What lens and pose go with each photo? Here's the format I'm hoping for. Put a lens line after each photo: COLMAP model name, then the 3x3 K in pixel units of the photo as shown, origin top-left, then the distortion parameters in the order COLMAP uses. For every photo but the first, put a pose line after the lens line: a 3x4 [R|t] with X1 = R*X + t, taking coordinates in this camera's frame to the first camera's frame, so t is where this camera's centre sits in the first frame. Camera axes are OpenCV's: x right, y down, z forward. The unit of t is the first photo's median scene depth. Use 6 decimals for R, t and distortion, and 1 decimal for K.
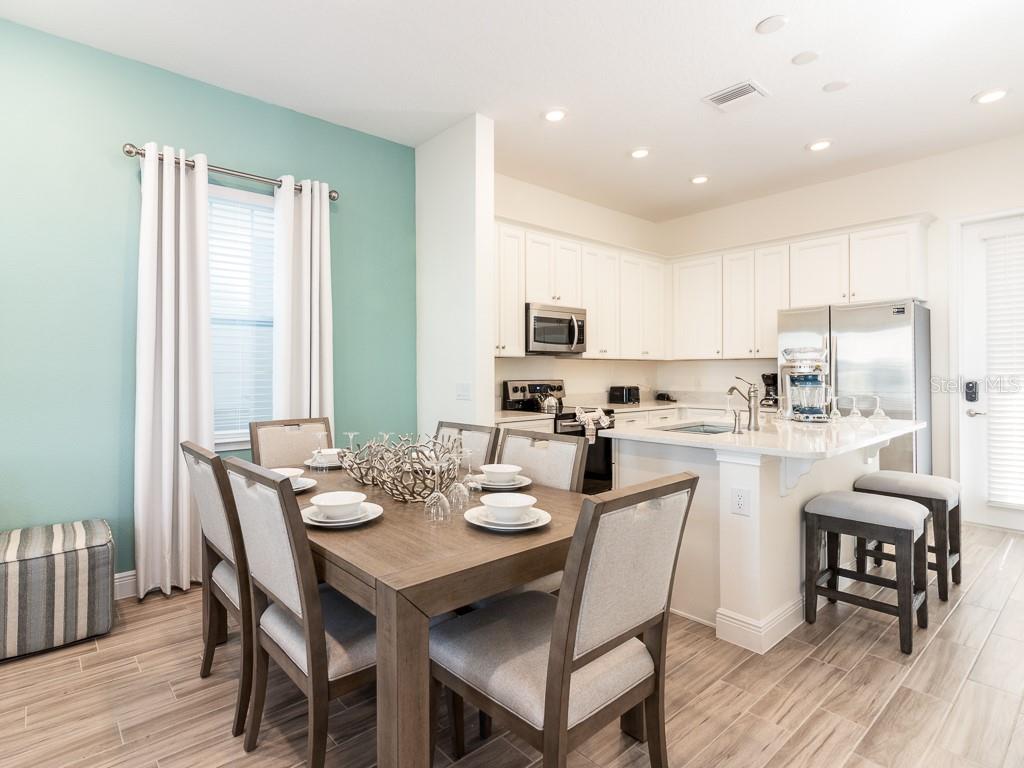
lens RADIAL K [[520.7, 0, 456.7], [0, 520.7, 370.8], [0, 0, 1]] dist [-0.002908, 0.000771]
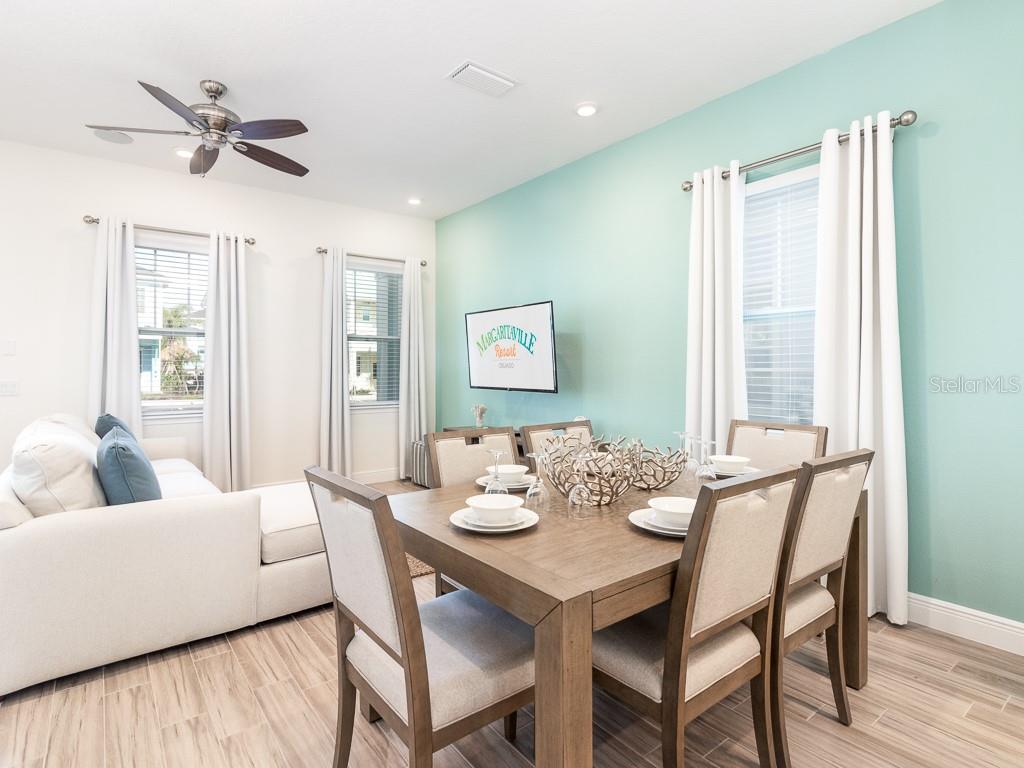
lens RADIAL K [[531.6, 0, 498.7], [0, 531.6, 365.6], [0, 0, 1]] dist [0.000110, 0.000360]
pose [[-0.016561, -0.000326, -0.999863, 0.402730], [0.001832, 0.999998, -0.000356, -0.002287], [0.999861, -0.001838, -0.016560, 0.377641]]
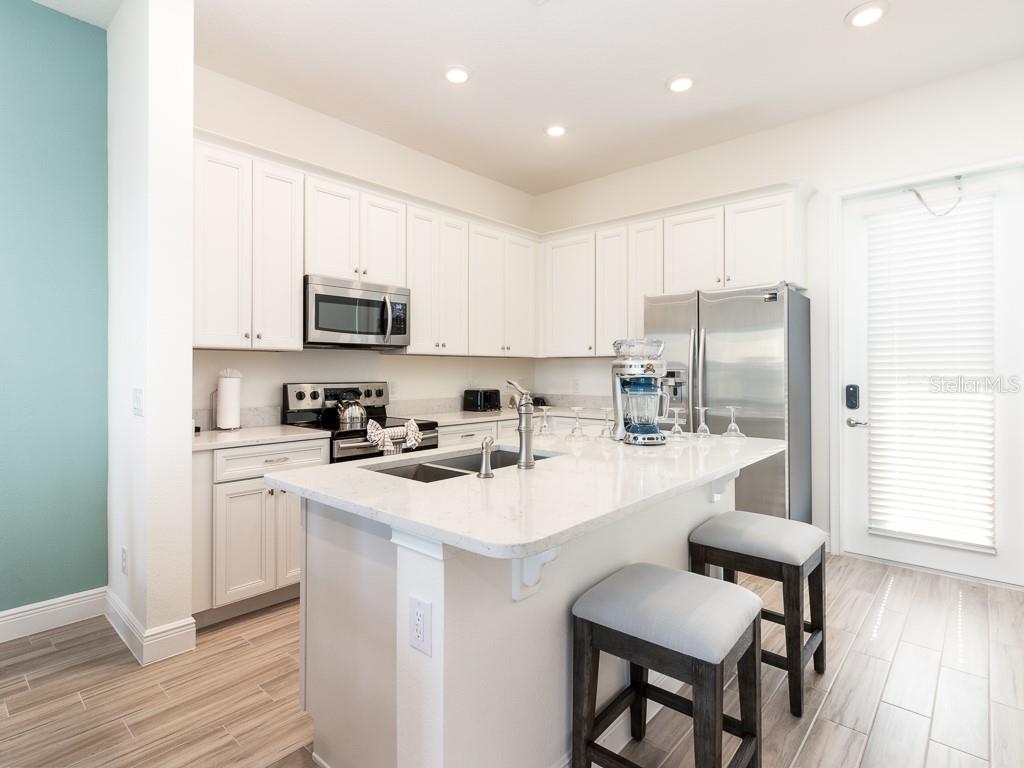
lens RADIAL K [[531.6, 0, 498.7], [0, 531.6, 365.6], [0, 0, 1]] dist [0.000110, 0.000360]
pose [[0.986050, 0.005373, 0.166363, 0.279094], [-0.004255, 0.999966, -0.007076, -0.001985], [-0.166395, 0.006270, 0.986039, 0.242592]]
